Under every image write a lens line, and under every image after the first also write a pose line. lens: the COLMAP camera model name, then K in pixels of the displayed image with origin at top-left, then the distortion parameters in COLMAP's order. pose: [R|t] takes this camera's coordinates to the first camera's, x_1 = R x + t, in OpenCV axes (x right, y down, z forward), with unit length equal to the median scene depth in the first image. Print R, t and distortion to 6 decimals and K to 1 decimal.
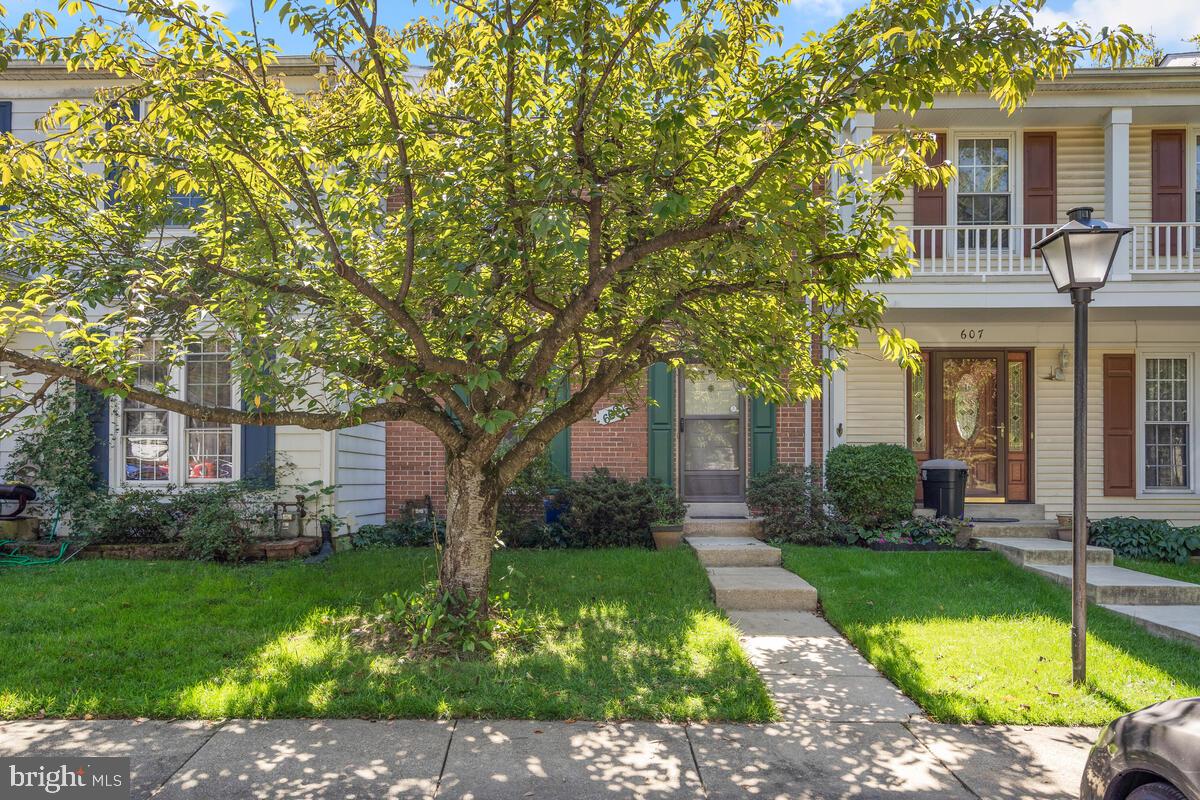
lens RADIAL K [[578.0, 0, 641.1], [0, 578.0, 432.9], [0, 0, 1]] dist [0.004768, 0.000378]
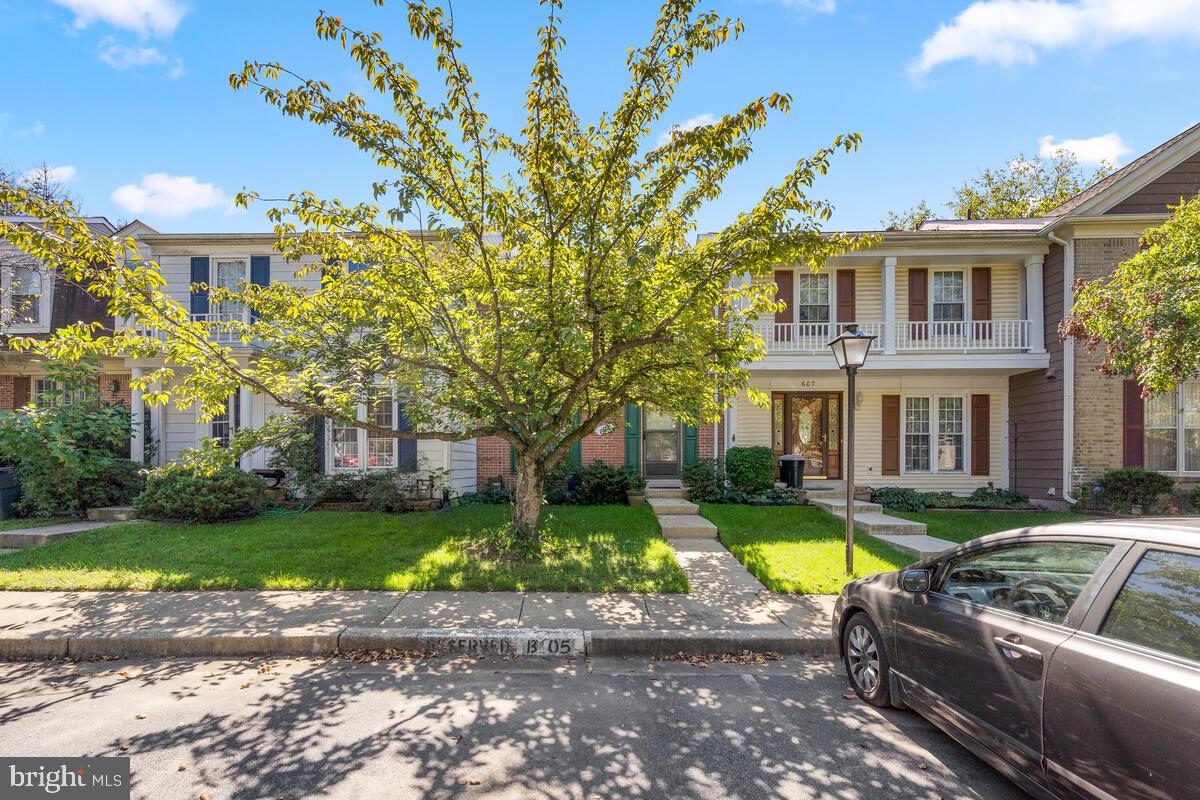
lens RADIAL K [[585.4, 0, 598.6], [0, 585.4, 403.1], [0, 0, 1]] dist [-0.000257, 0.000940]
pose [[0.999090, -0.007120, -0.042051, 0.007668], [0.007200, 0.999973, 0.001736, -0.128690], [0.042038, -0.002037, 0.999114, -0.875091]]
